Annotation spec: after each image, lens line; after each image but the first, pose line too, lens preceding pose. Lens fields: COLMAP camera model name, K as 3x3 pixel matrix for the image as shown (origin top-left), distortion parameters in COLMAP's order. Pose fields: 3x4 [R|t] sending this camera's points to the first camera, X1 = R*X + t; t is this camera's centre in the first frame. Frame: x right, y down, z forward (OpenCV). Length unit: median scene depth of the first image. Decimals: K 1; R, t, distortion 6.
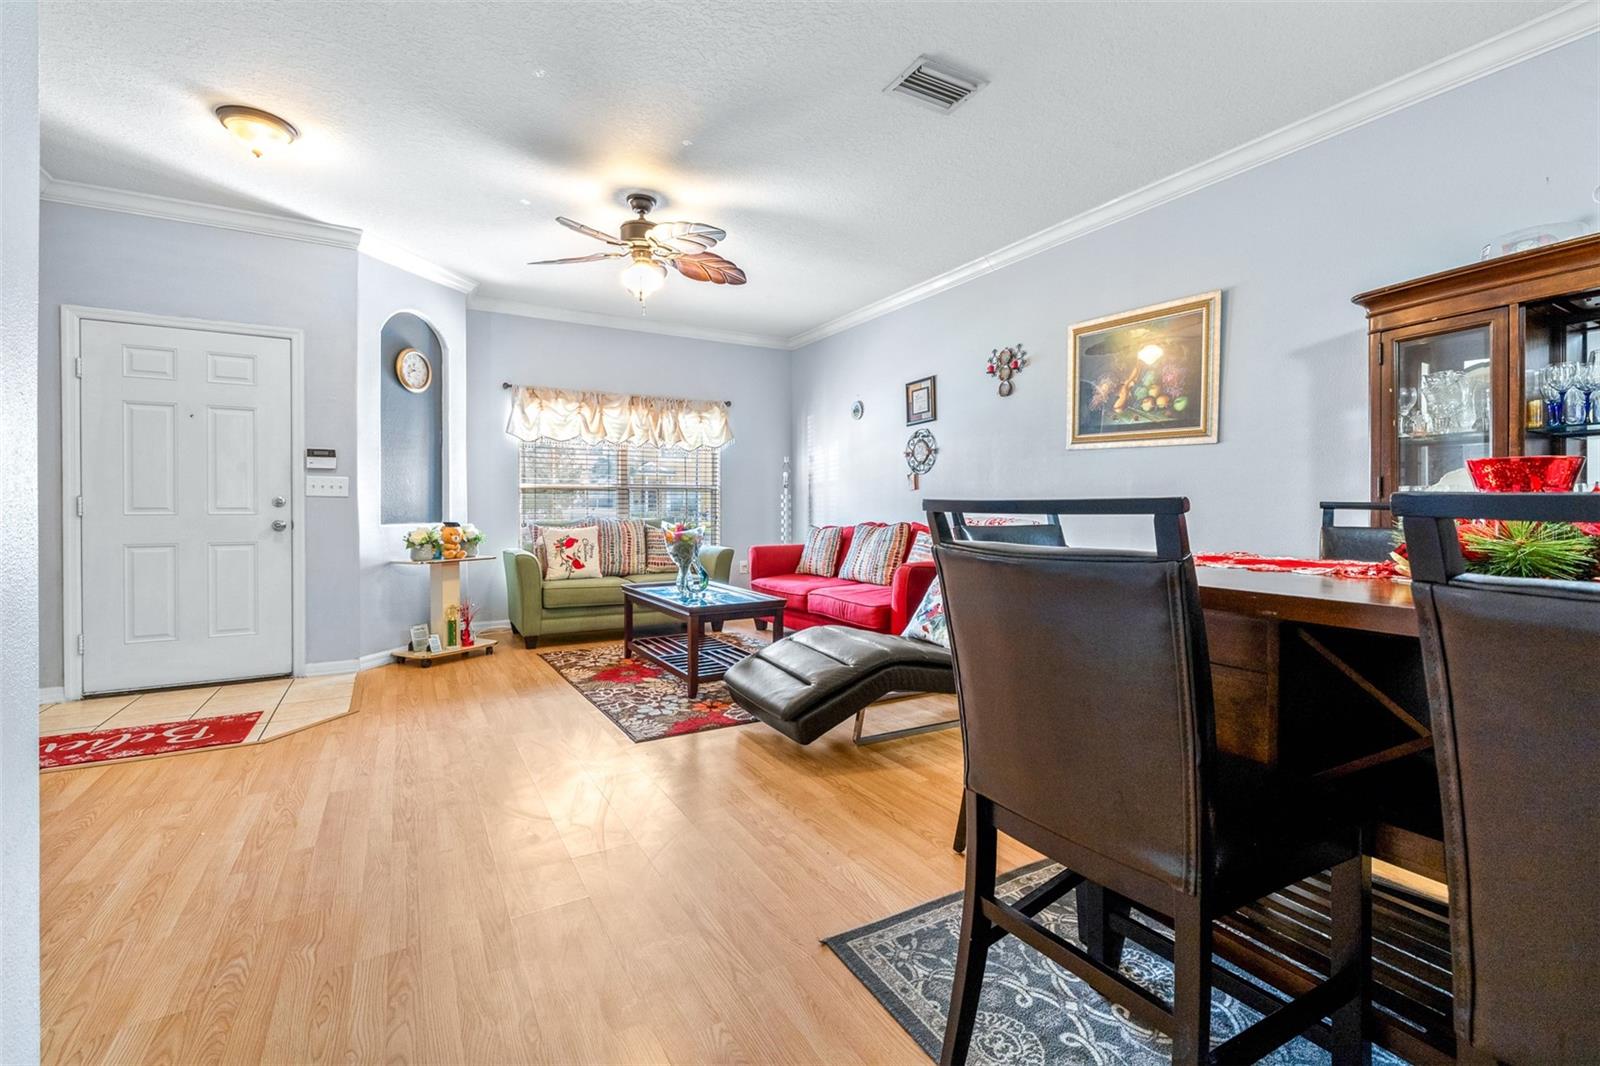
lens RADIAL K [[691.7, 0, 809.9], [0, 691.7, 509.5], [0, 0, 1]] dist [-0.000299, 0.000213]
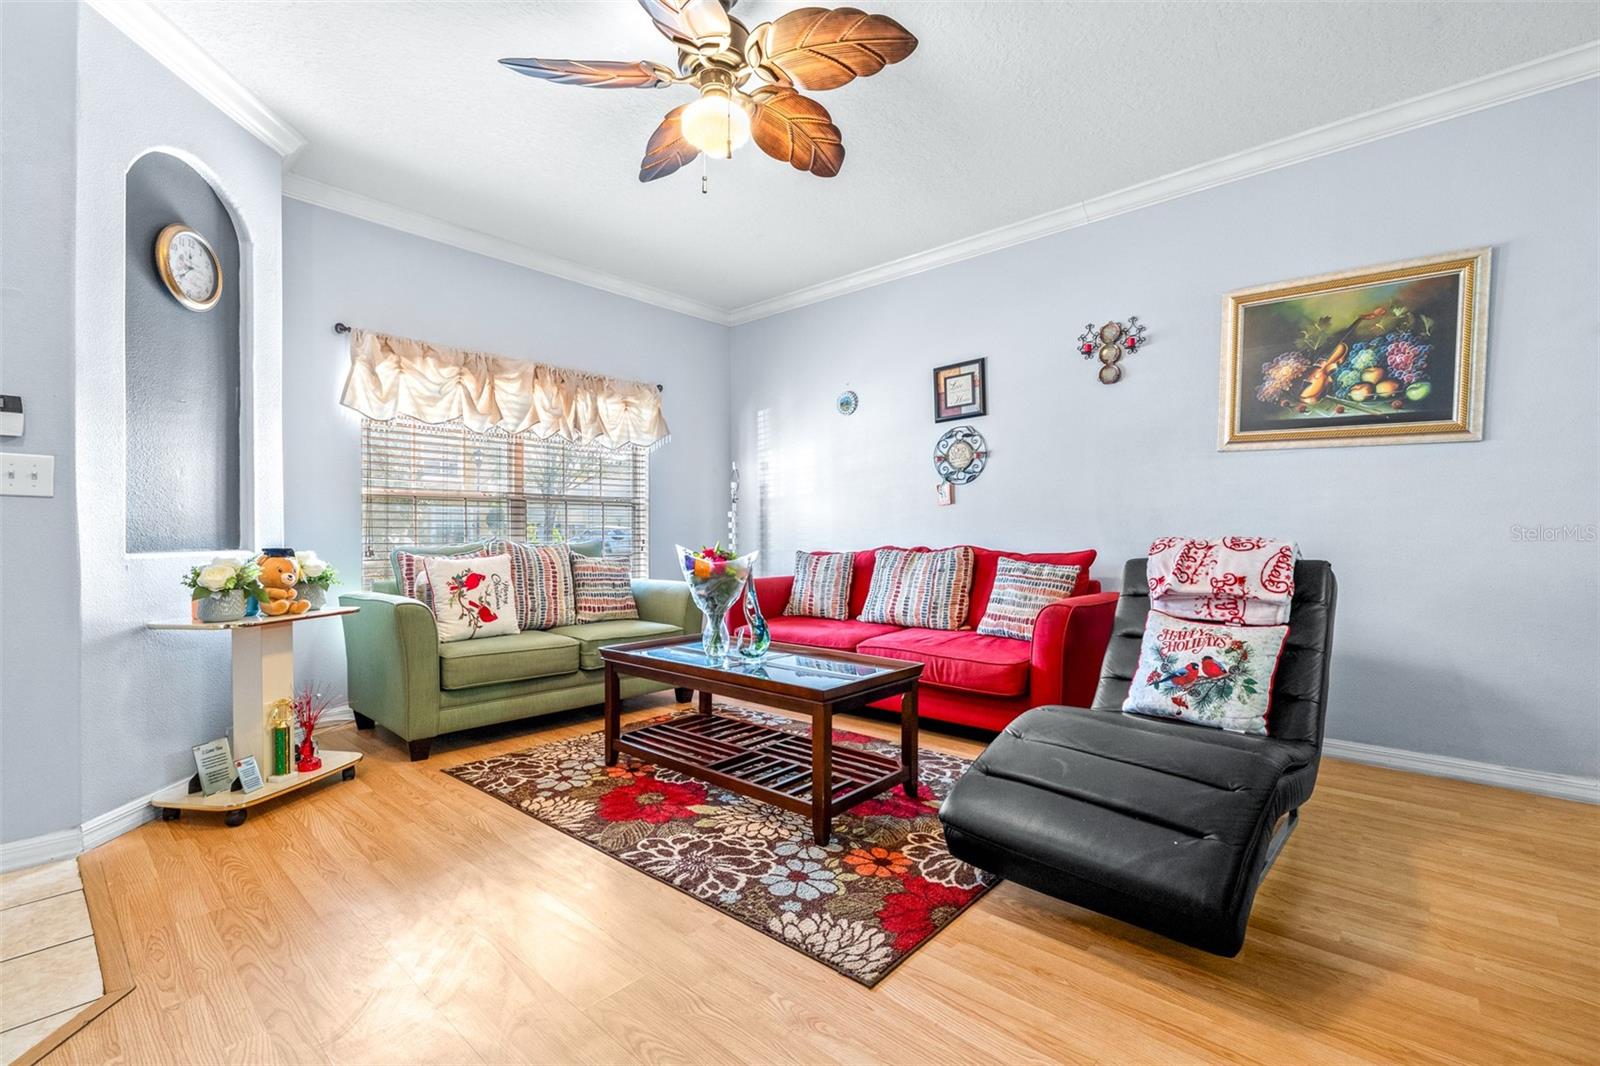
lens RADIAL K [[702.8, 0, 795.8], [0, 702.8, 535.0], [0, 0, 1]] dist [0.001175, 0.000344]
pose [[0.955617, 0.000146, 0.294612, -0.314405], [0.000577, 0.999997, -0.002368, 0.010014], [-0.294612, 0.002433, 0.955614, 0.373258]]
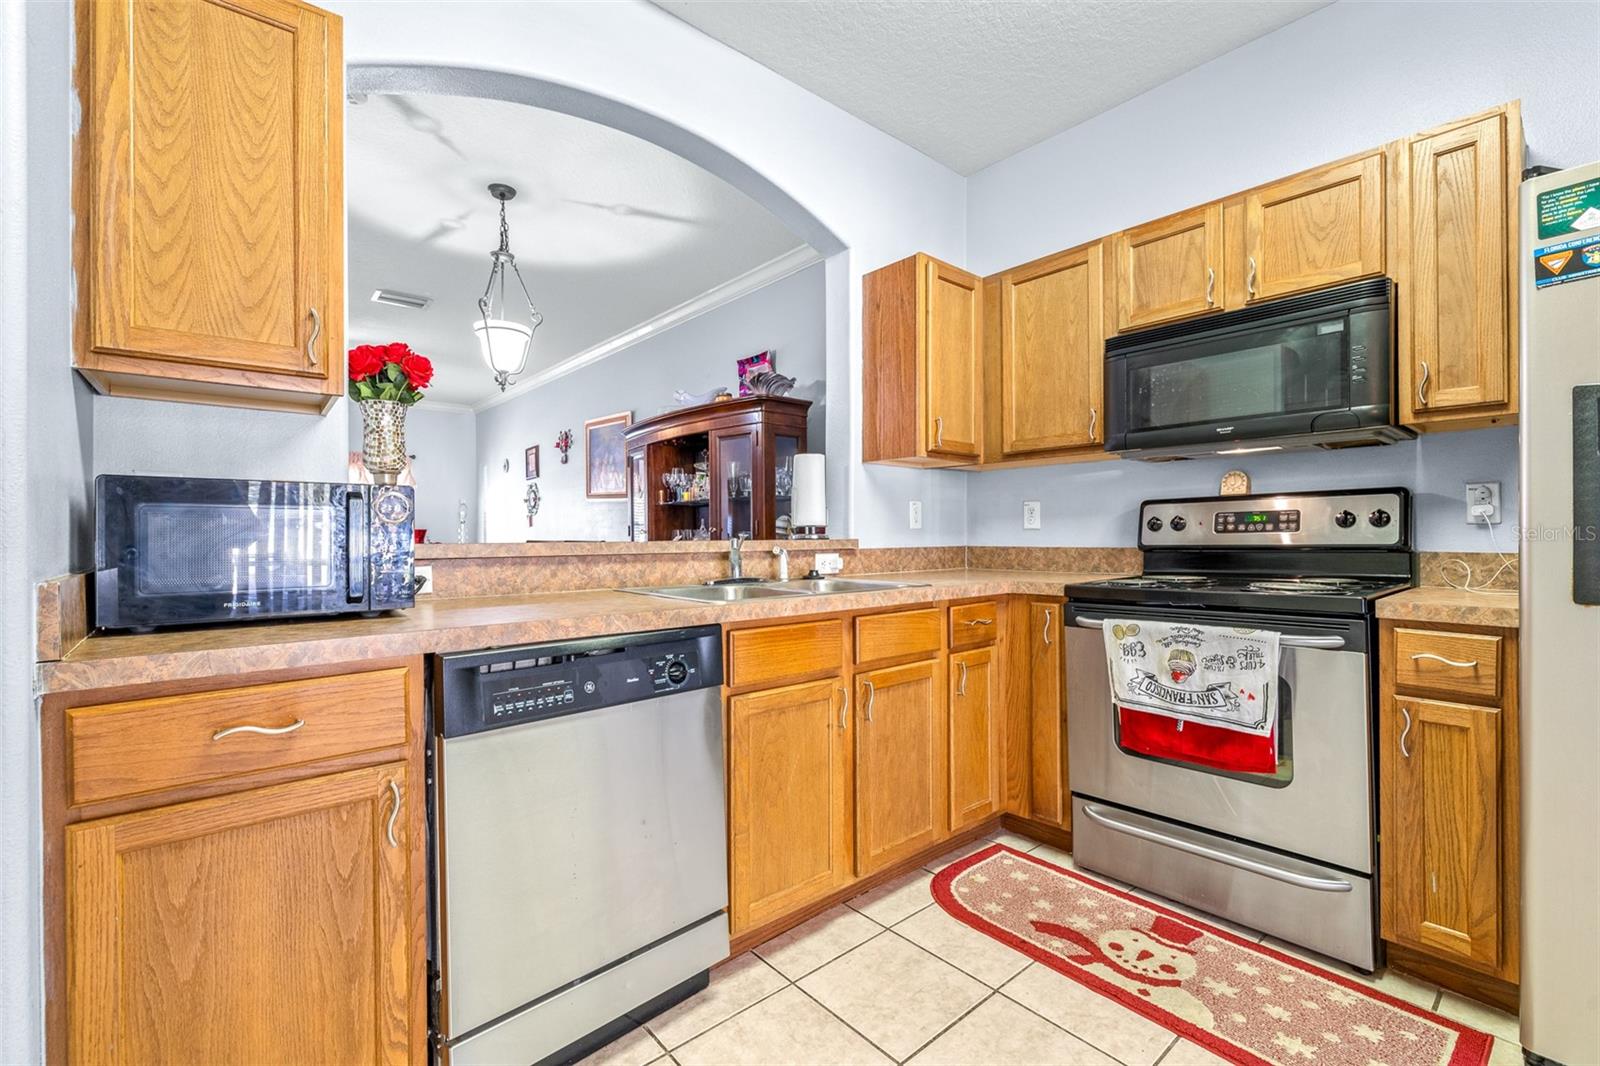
lens RADIAL K [[690.6, 0, 800.2], [0, 690.6, 534.3], [0, 0, 1]] dist [-0.000517, -0.000231]
pose [[0.984434, -0.003972, 0.175709, 0.558629], [0.004494, 0.999987, -0.002572, -0.008996], [-0.175696, 0.003321, 0.984439, -0.570593]]
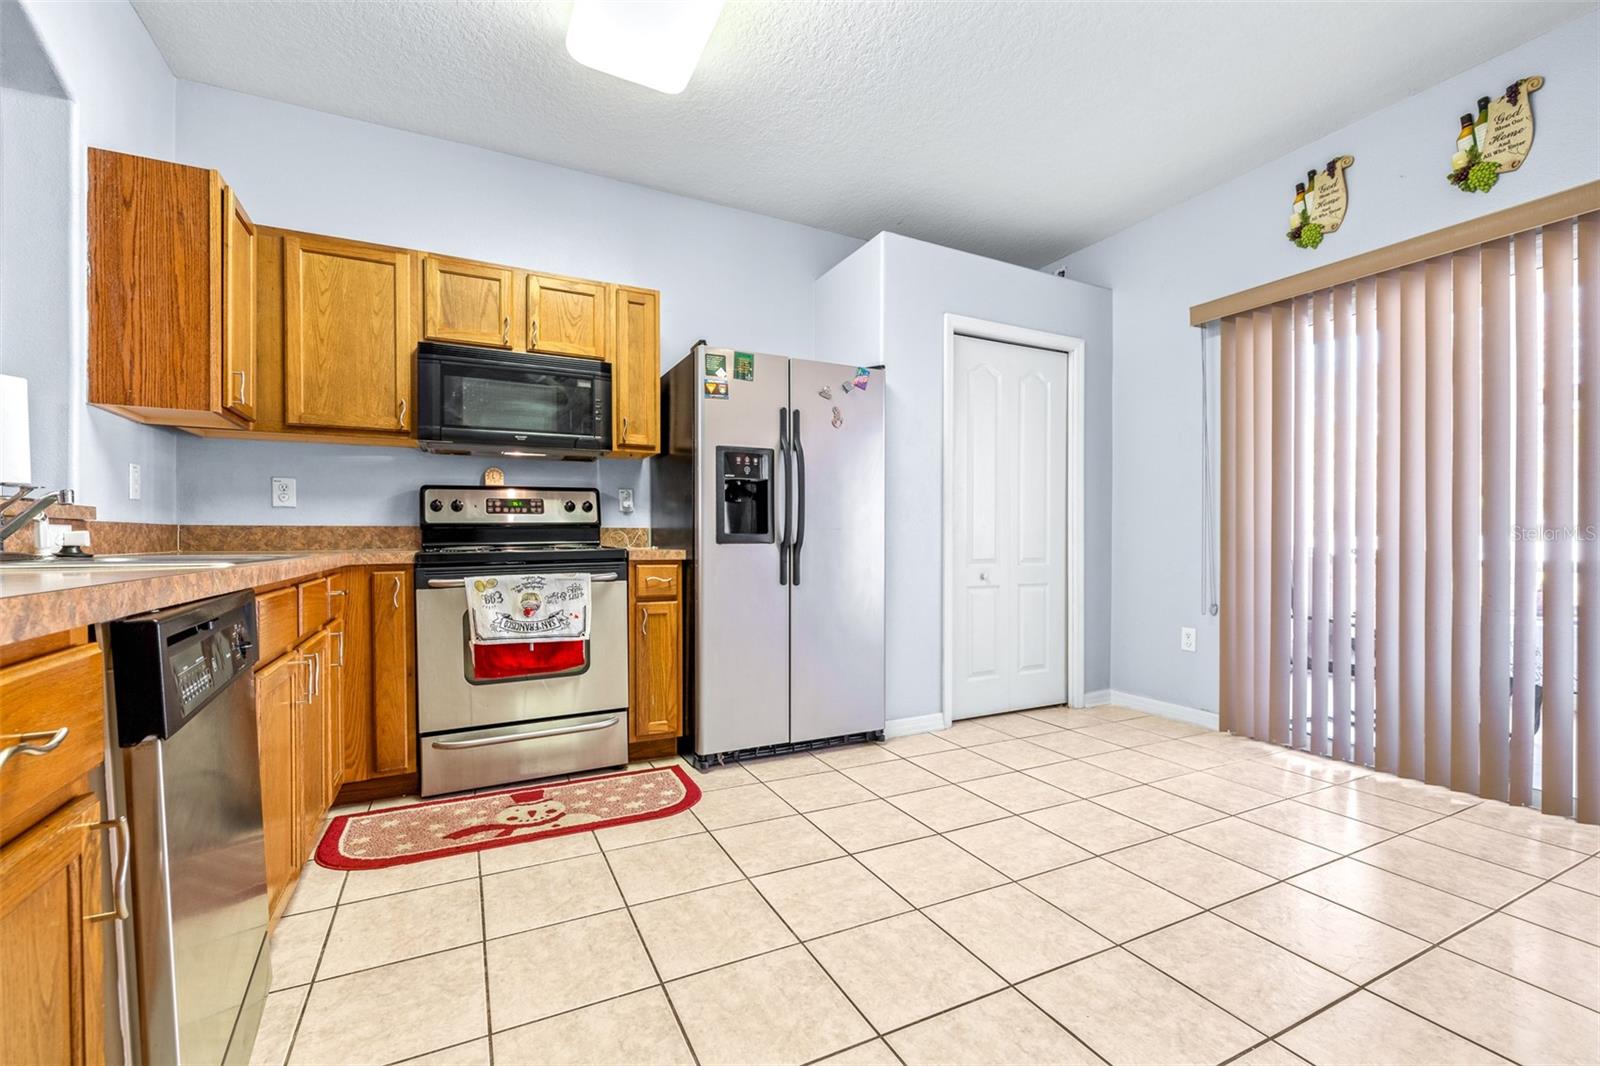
lens RADIAL K [[679.2, 0, 793.5], [0, 679.2, 541.5], [0, 0, 1]] dist [0.000144, 0.000196]
pose [[0.070971, -0.004389, 0.997469, 0.300885], [0.003350, 0.999986, 0.004162, 0.016700], [-0.997473, 0.003047, 0.070985, -0.458464]]
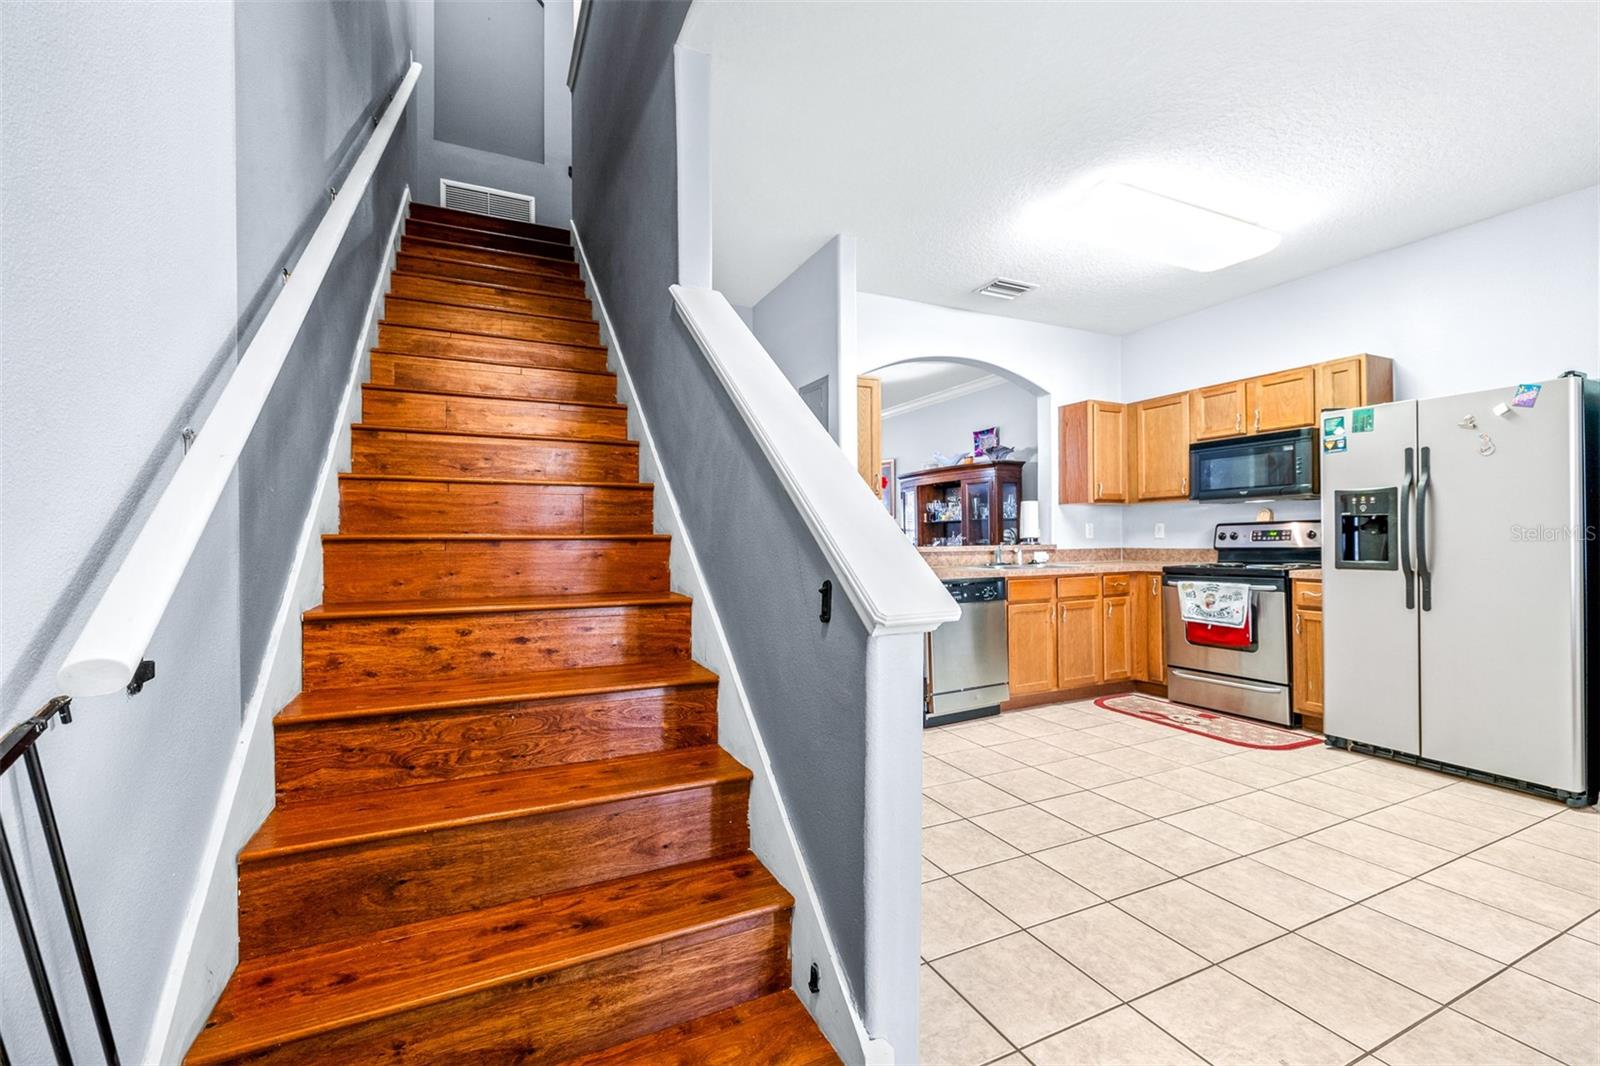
lens RADIAL K [[668.9, 0, 800.1], [0, 668.9, 535.6], [0, 0, 1]] dist [0.000279, 0.000156]
pose [[0.995603, -0.009866, -0.093153, 0.379416], [0.009402, 0.999941, -0.005413, -0.019432], [0.093201, 0.004513, 0.995637, -1.182025]]
